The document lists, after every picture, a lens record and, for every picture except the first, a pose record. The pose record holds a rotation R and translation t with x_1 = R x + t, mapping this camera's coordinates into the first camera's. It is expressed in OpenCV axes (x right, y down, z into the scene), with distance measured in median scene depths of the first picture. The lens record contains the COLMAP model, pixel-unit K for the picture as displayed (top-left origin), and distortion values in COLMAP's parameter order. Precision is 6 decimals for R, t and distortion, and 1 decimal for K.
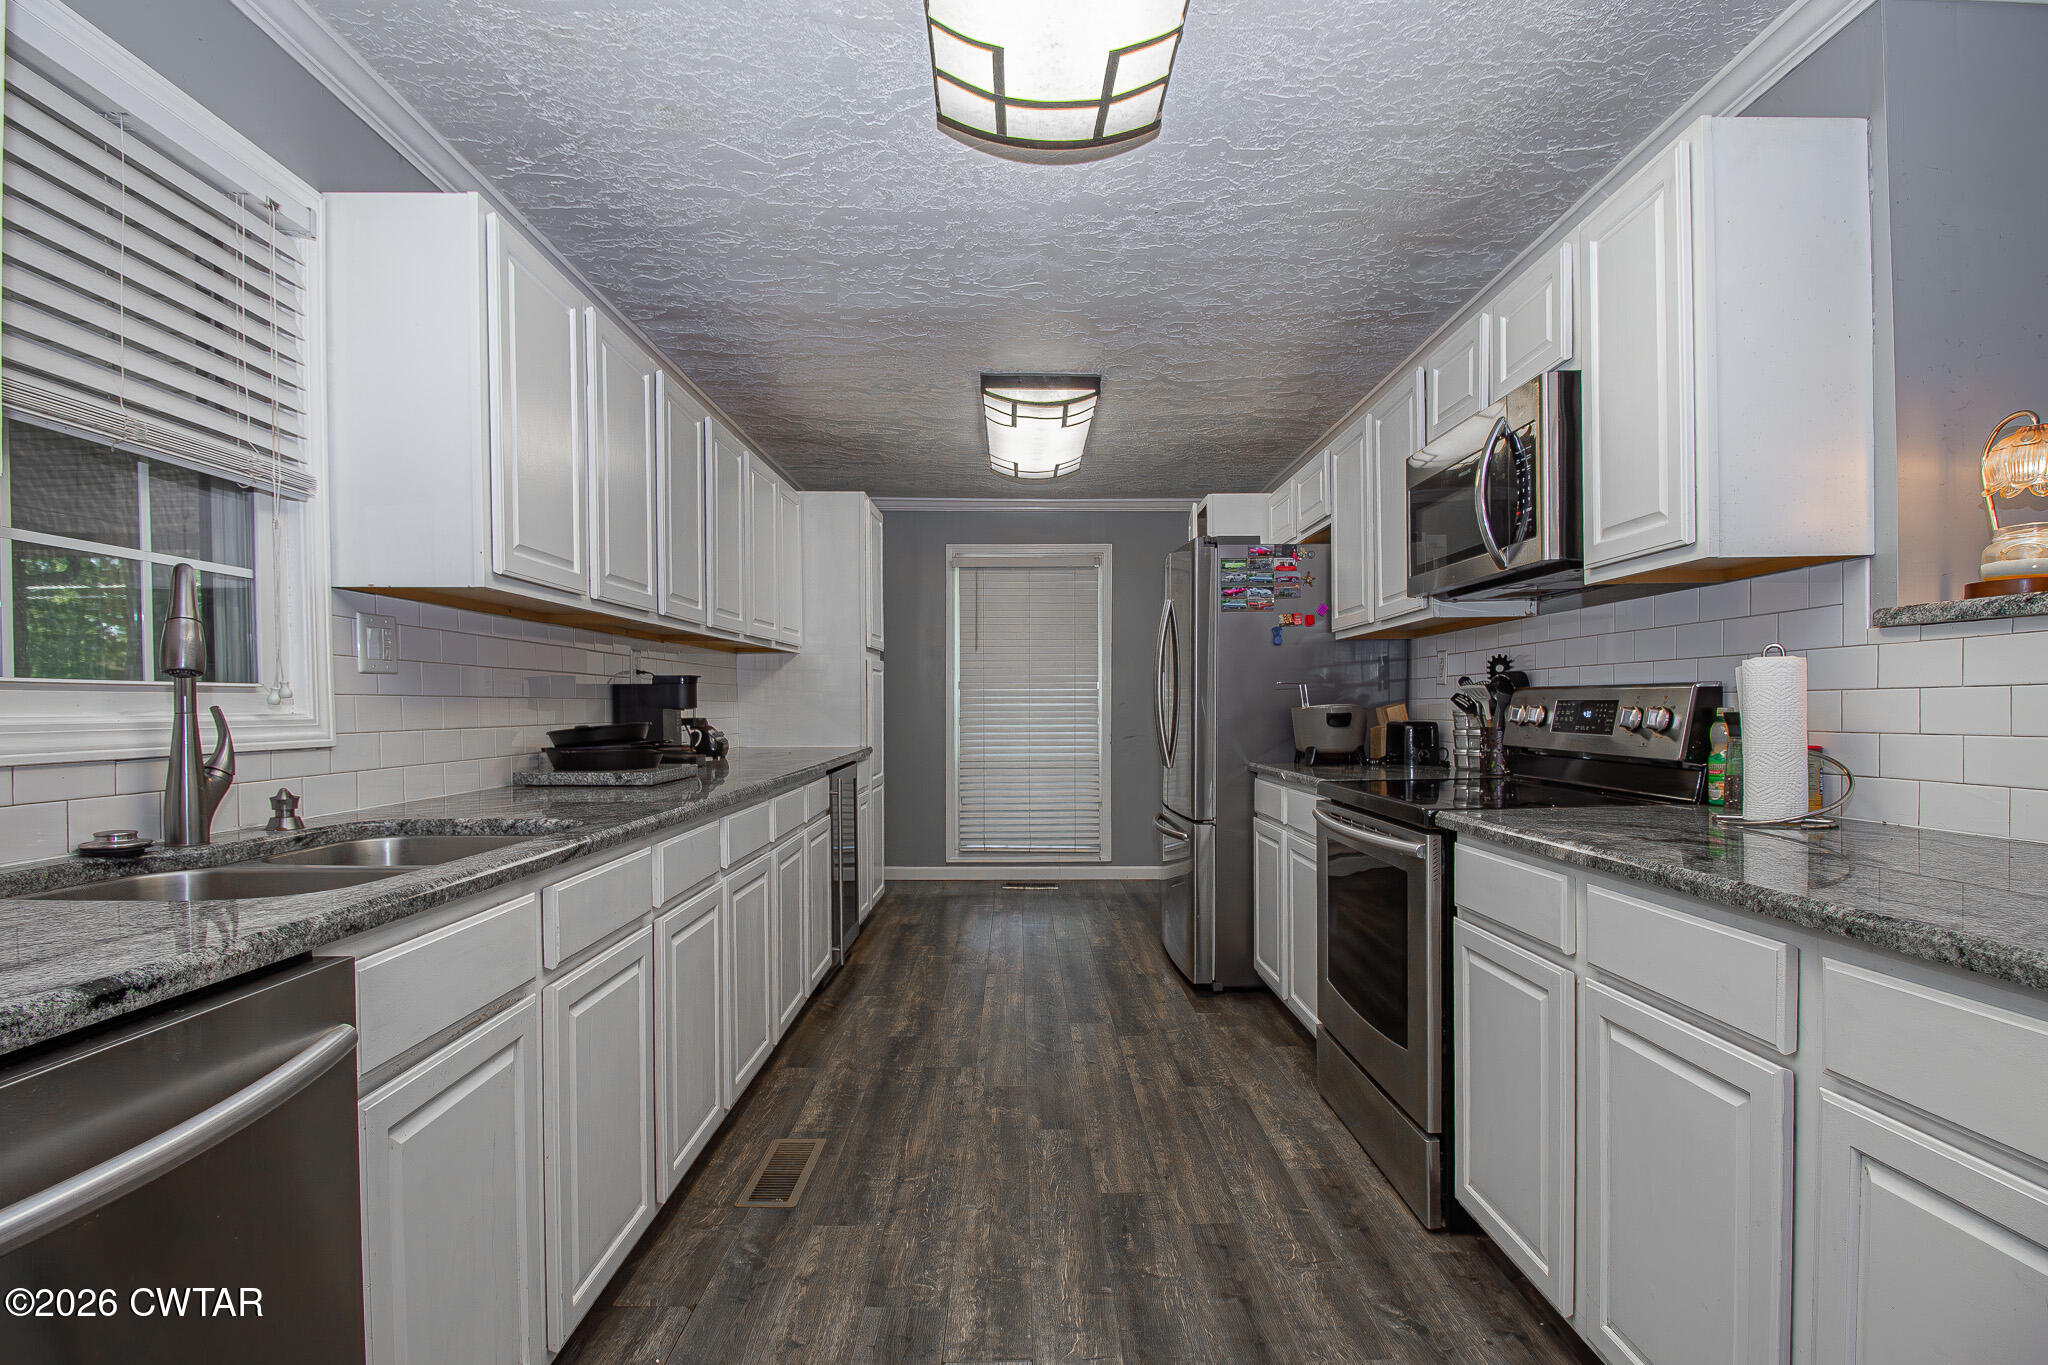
lens RADIAL K [[984.8, 0, 1025.0], [0, 984.8, 697.6], [0, 0, 1]] dist [-0.009959, -0.003391]
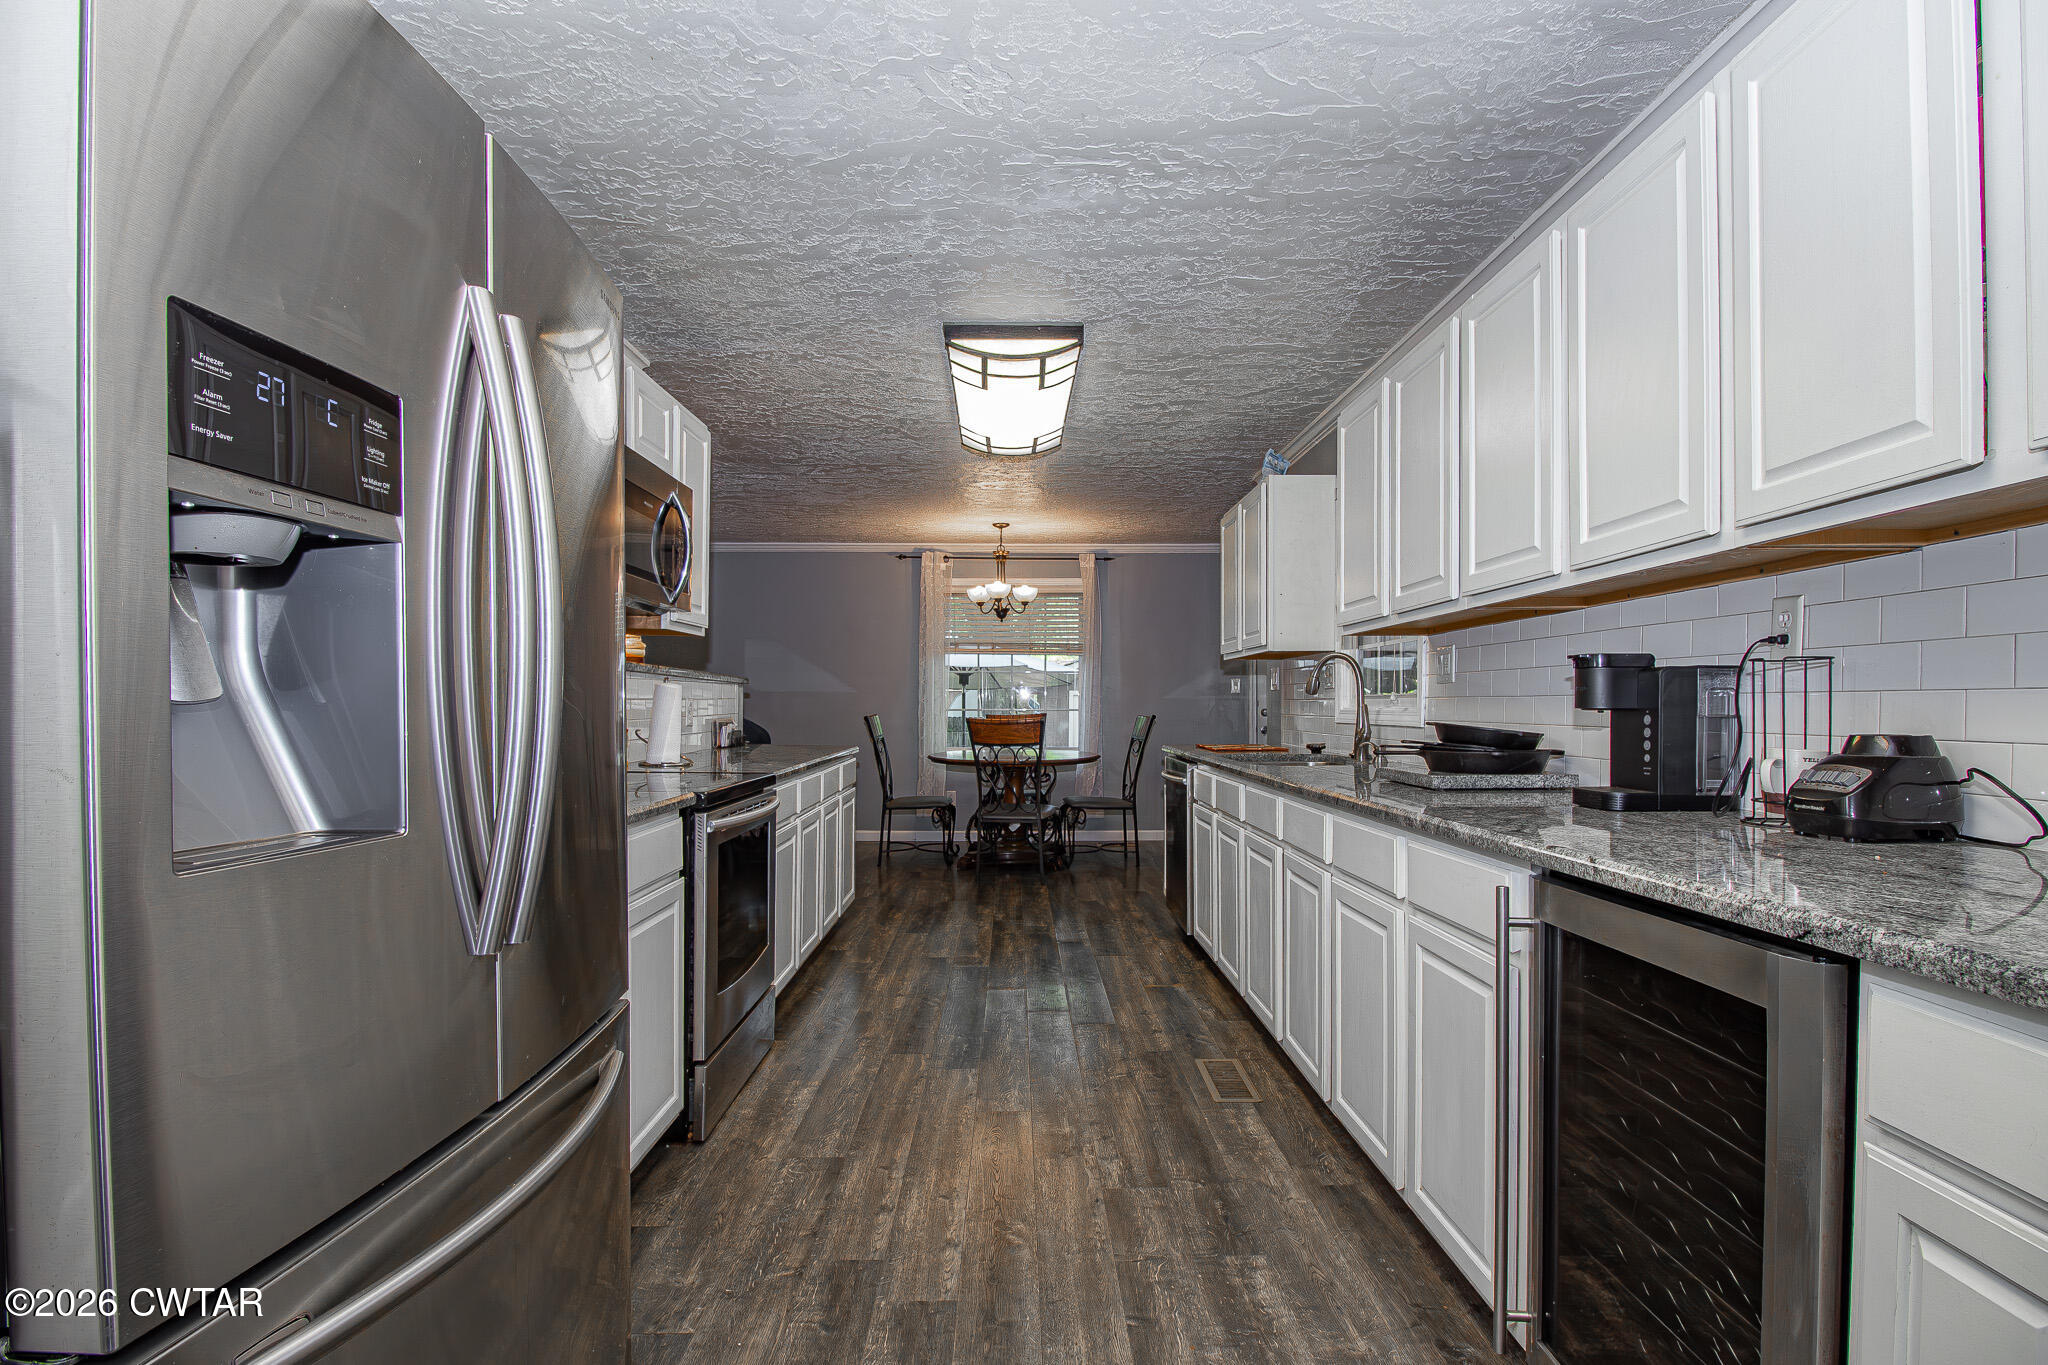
lens RADIAL K [[984.8, 0, 1023.0], [0, 984.8, 699.3], [0, 0, 1]] dist [-0.009959, -0.003391]
pose [[-0.999986, 0.004651, -0.002325, 0.011527], [0.004678, 0.999919, -0.011829, 0.012634], [0.002270, -0.011840, -0.999927, 1.985235]]
